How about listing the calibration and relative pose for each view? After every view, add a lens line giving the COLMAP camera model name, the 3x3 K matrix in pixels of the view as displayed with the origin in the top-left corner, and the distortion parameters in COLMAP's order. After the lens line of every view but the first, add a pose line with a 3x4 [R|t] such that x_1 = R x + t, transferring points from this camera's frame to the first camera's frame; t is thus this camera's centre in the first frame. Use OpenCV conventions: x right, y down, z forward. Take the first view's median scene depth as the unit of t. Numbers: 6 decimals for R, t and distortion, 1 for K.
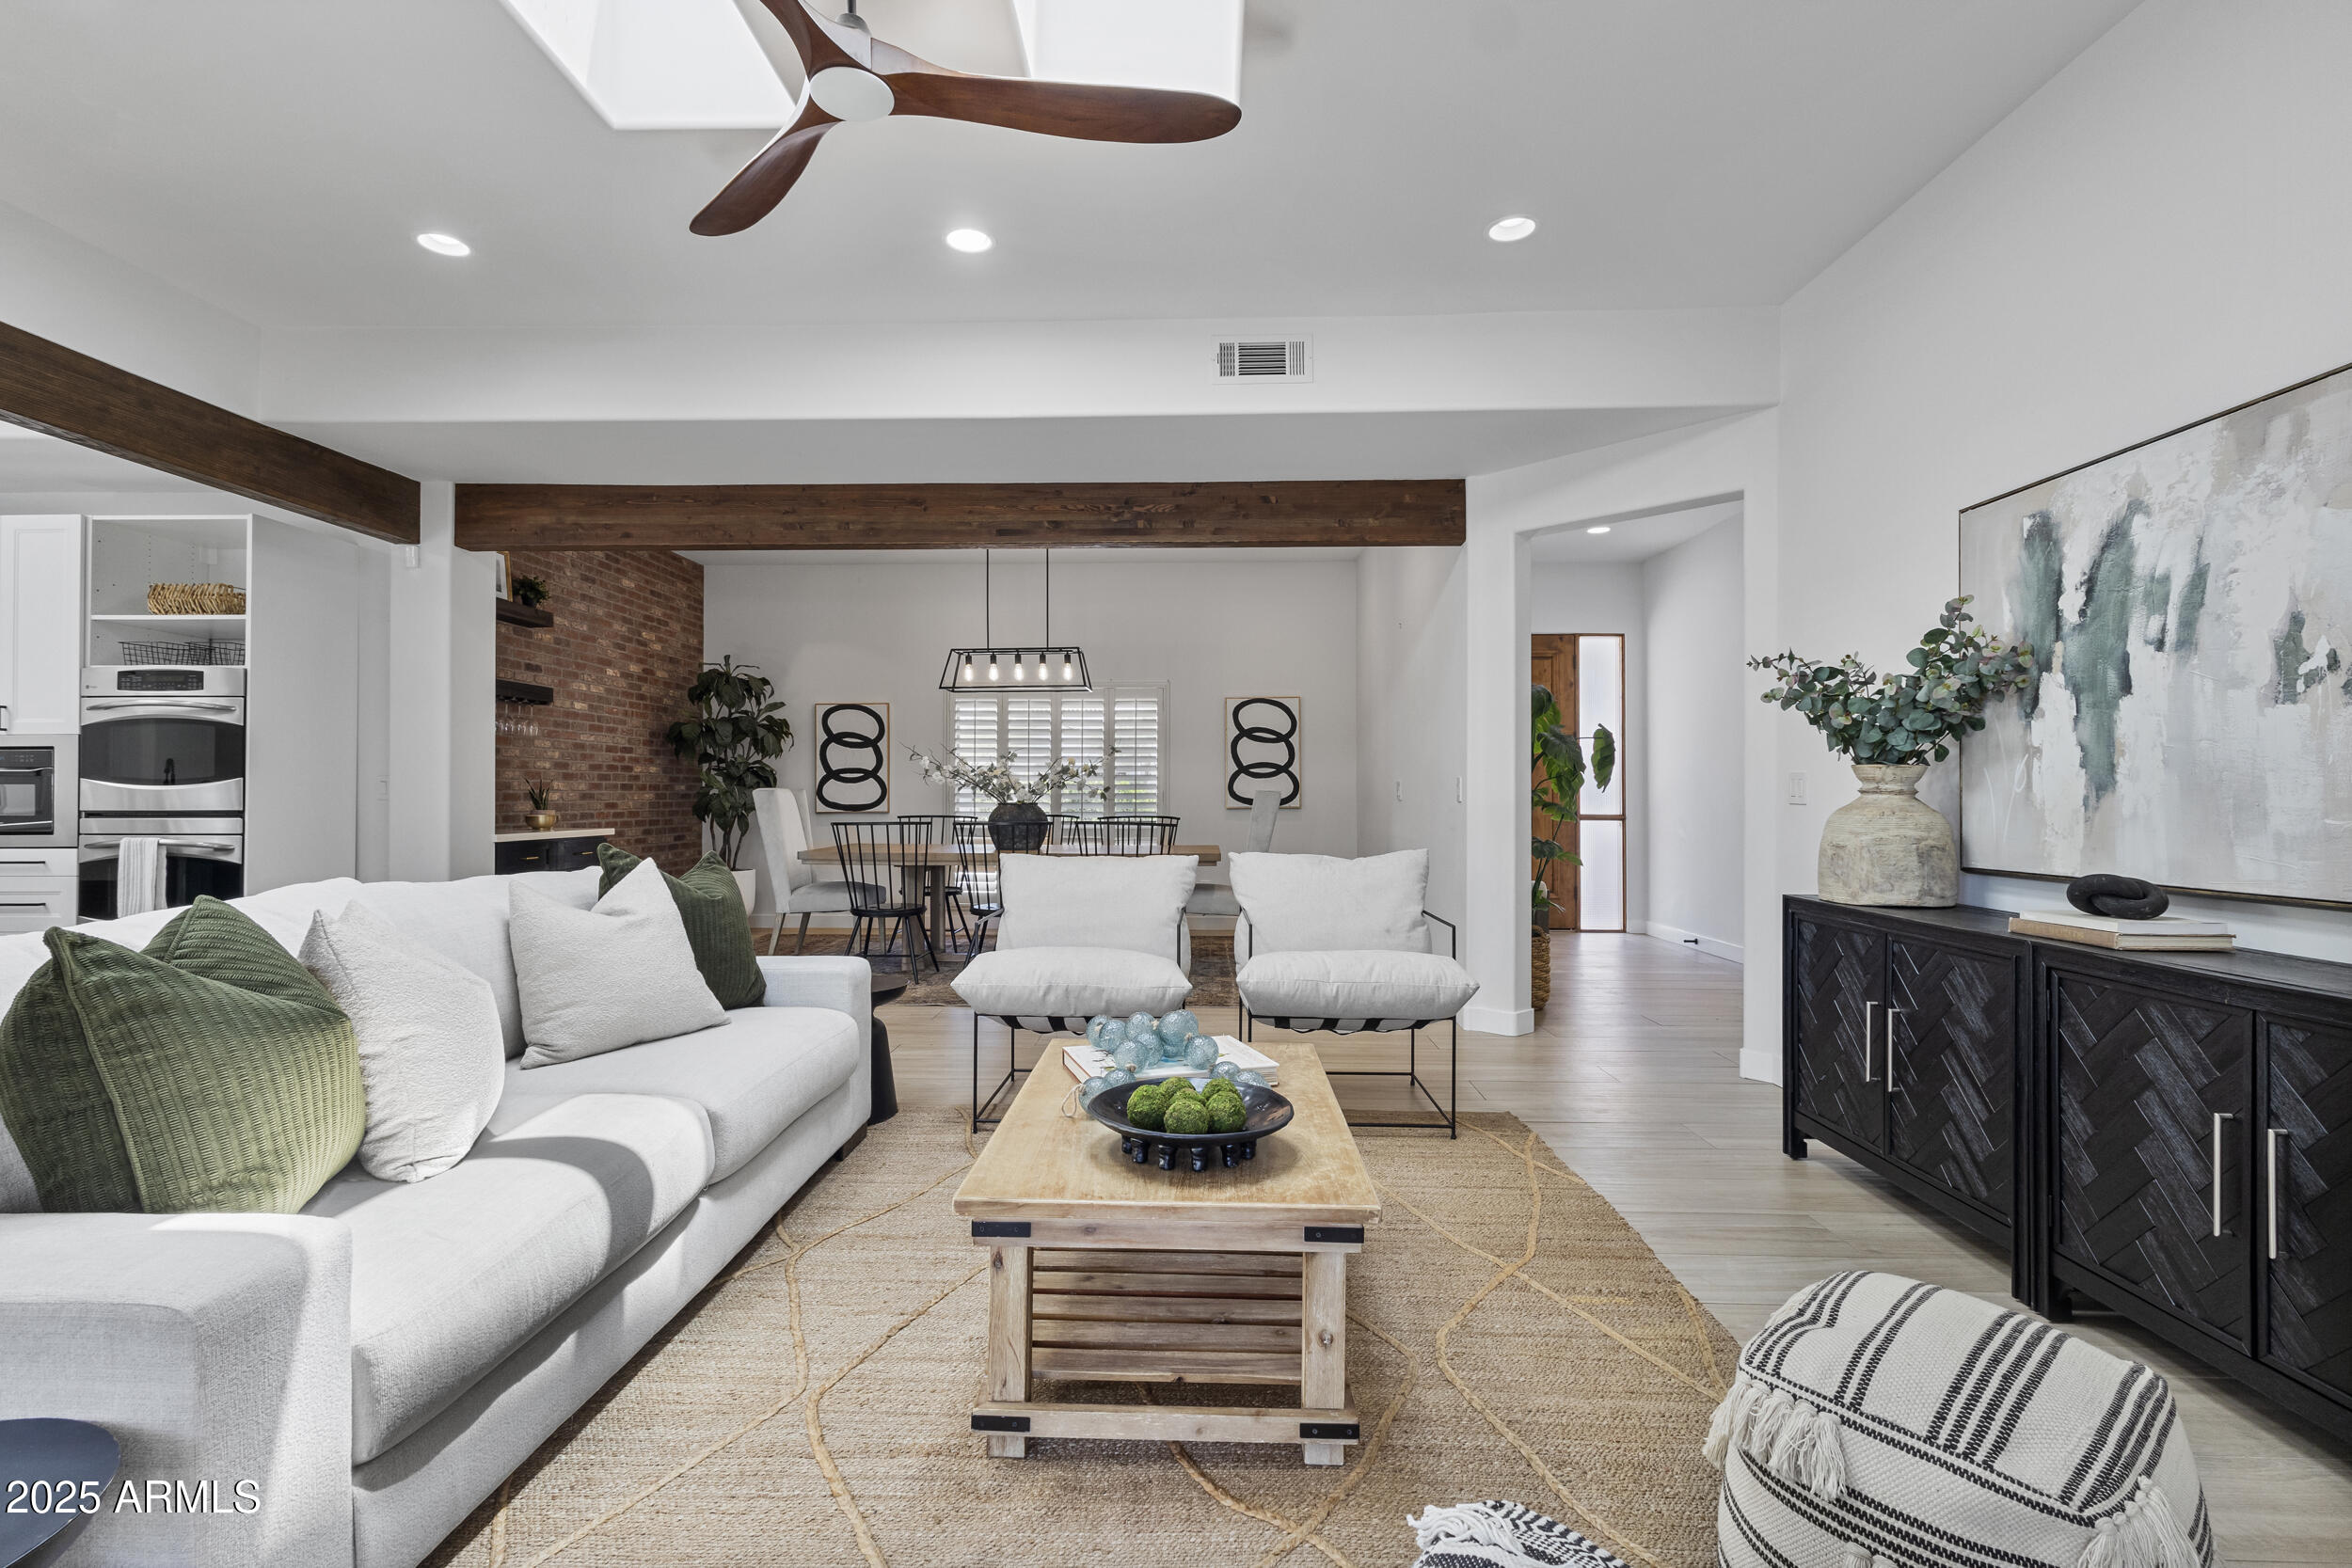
lens RADIAL K [[1104.8, 0, 1168.4], [0, 1104.8, 794.6], [0, 0, 1]] dist [0.003476, 0.000479]
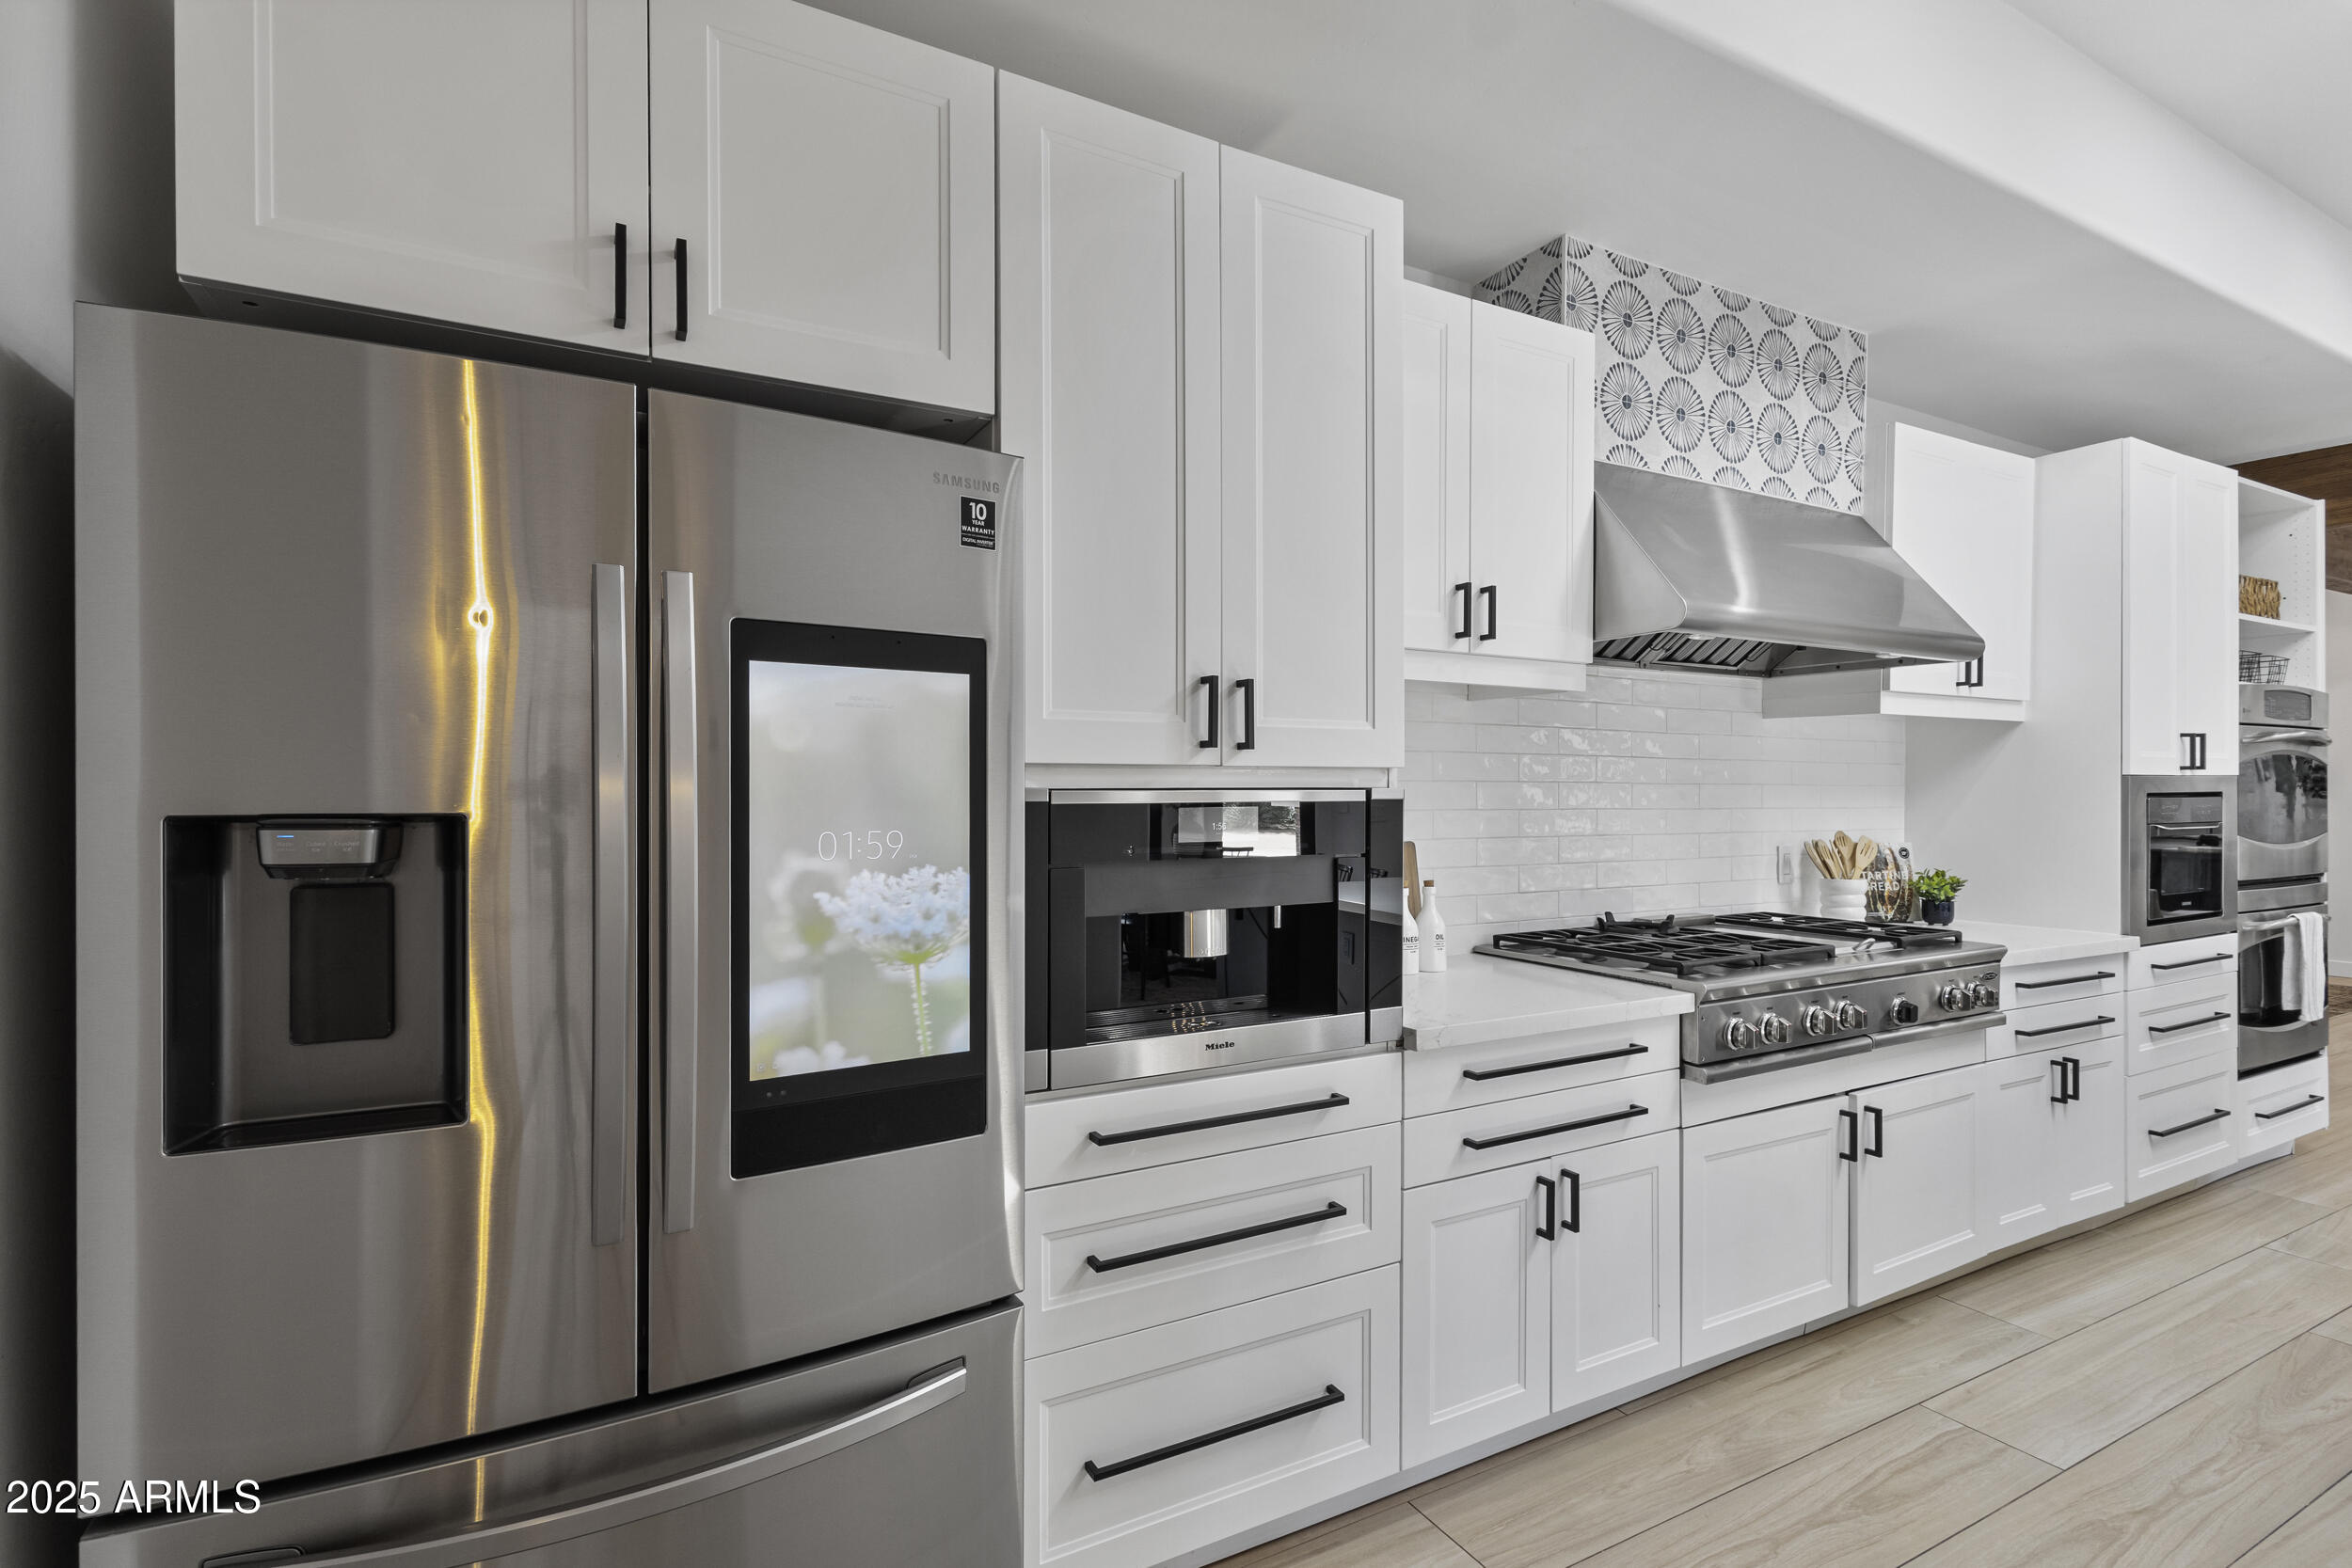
lens RADIAL K [[1104.8, 0, 1168.4], [0, 1104.8, 794.6], [0, 0, 1]] dist [0.003476, 0.000479]
pose [[0.863718, -0.003949, 0.503960, -1.331786], [0.001109, 0.999982, 0.005937, -0.032425], [-0.503974, -0.004569, 0.863707, 0.495691]]
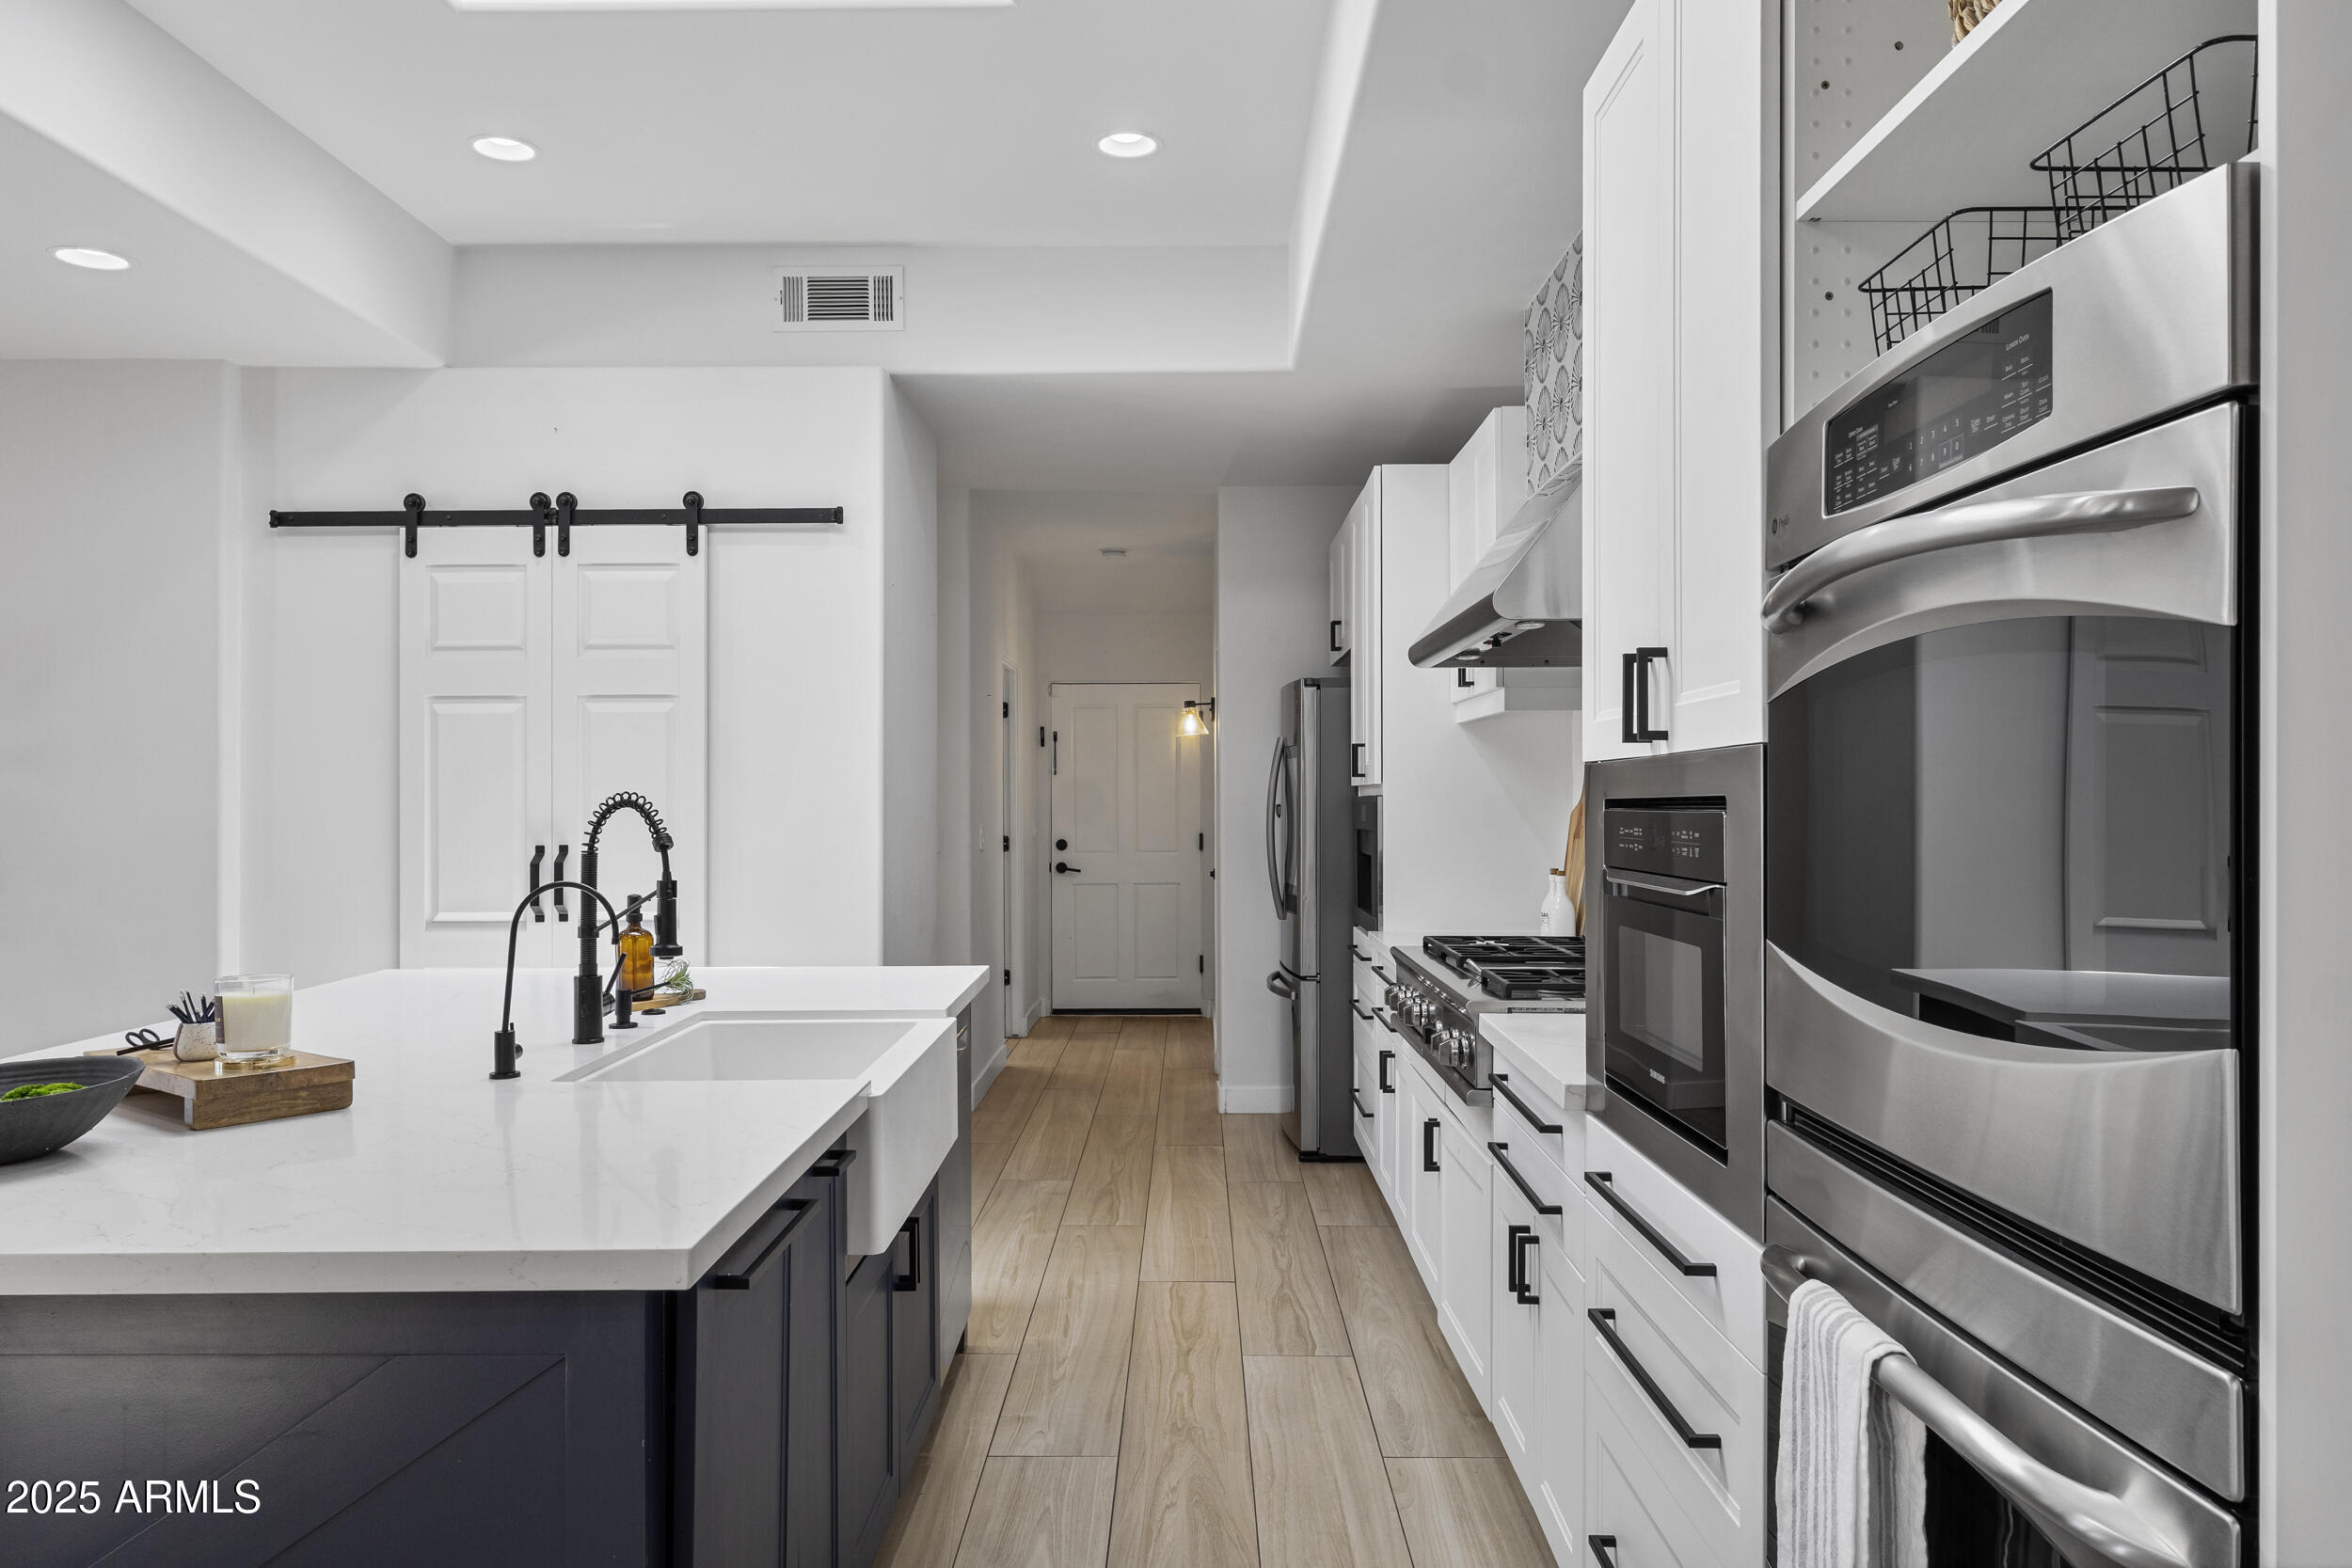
lens RADIAL K [[1648.2, 0, 1176.0], [0, 1648.2, 784.0], [0, 0, 1]] dist [-0.003394, -0.001169]
pose [[0.022466, -0.011096, -0.999686, -0.444616], [-0.000004, 0.999938, -0.011099, -0.029298], [0.999748, 0.000254, 0.022465, 0.596276]]
